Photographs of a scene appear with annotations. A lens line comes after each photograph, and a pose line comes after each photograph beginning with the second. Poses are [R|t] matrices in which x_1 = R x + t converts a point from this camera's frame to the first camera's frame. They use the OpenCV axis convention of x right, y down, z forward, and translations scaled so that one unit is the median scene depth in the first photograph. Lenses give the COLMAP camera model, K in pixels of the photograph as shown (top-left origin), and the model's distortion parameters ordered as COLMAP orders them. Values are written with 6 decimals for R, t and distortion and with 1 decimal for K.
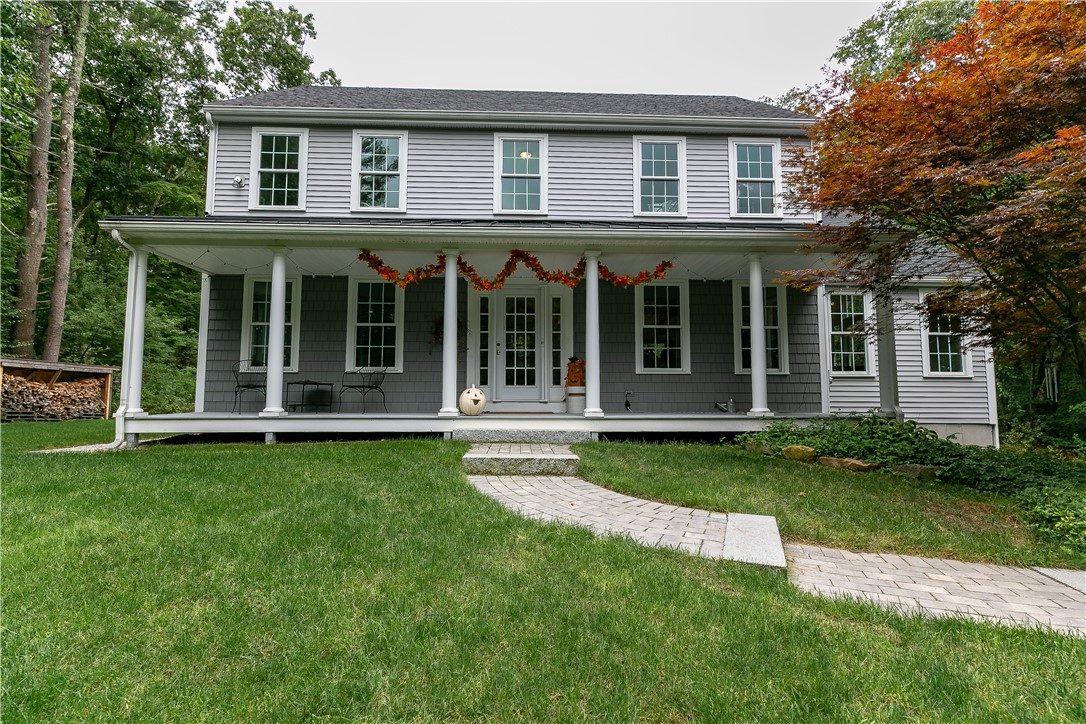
lens RADIAL K [[505.0, 0, 543.0], [0, 505.0, 362.0], [0, 0, 1]] dist [0.002798, 0.000008]
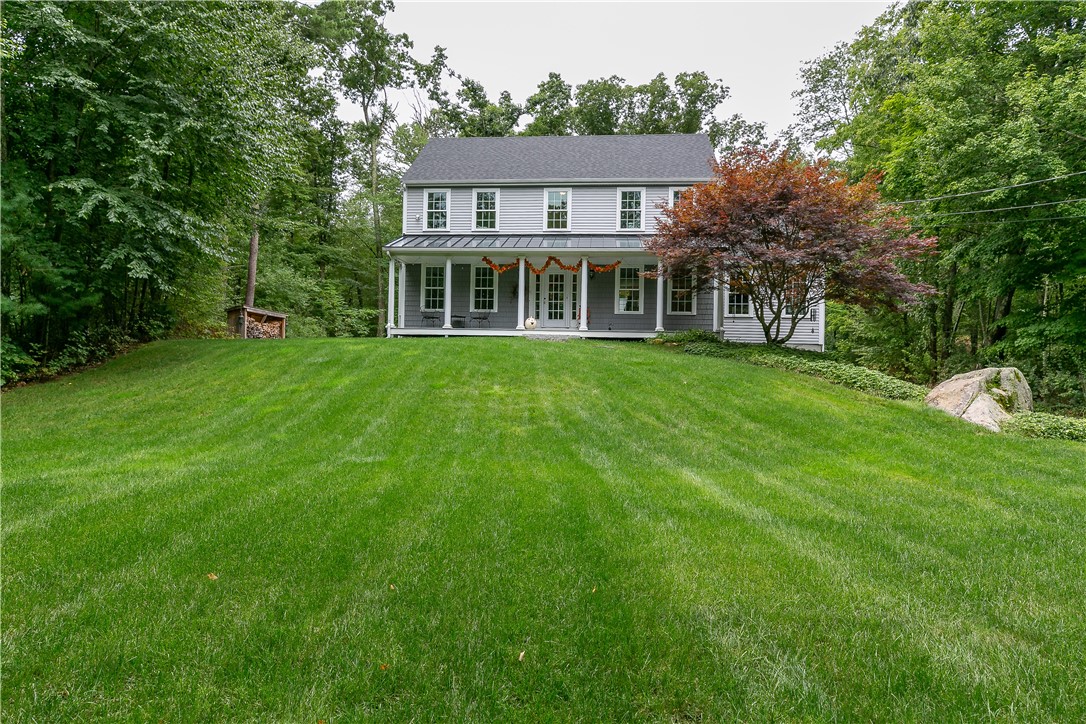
lens RADIAL K [[655.8, 0, 543.0], [0, 655.8, 362.0], [0, 0, 1]] dist [0.003649, 0.000605]
pose [[0.990817, 0.016723, -0.134171, 0.251344], [-0.008736, 0.998166, 0.059897, 0.059149], [0.134927, -0.058175, 0.989146, -1.539937]]
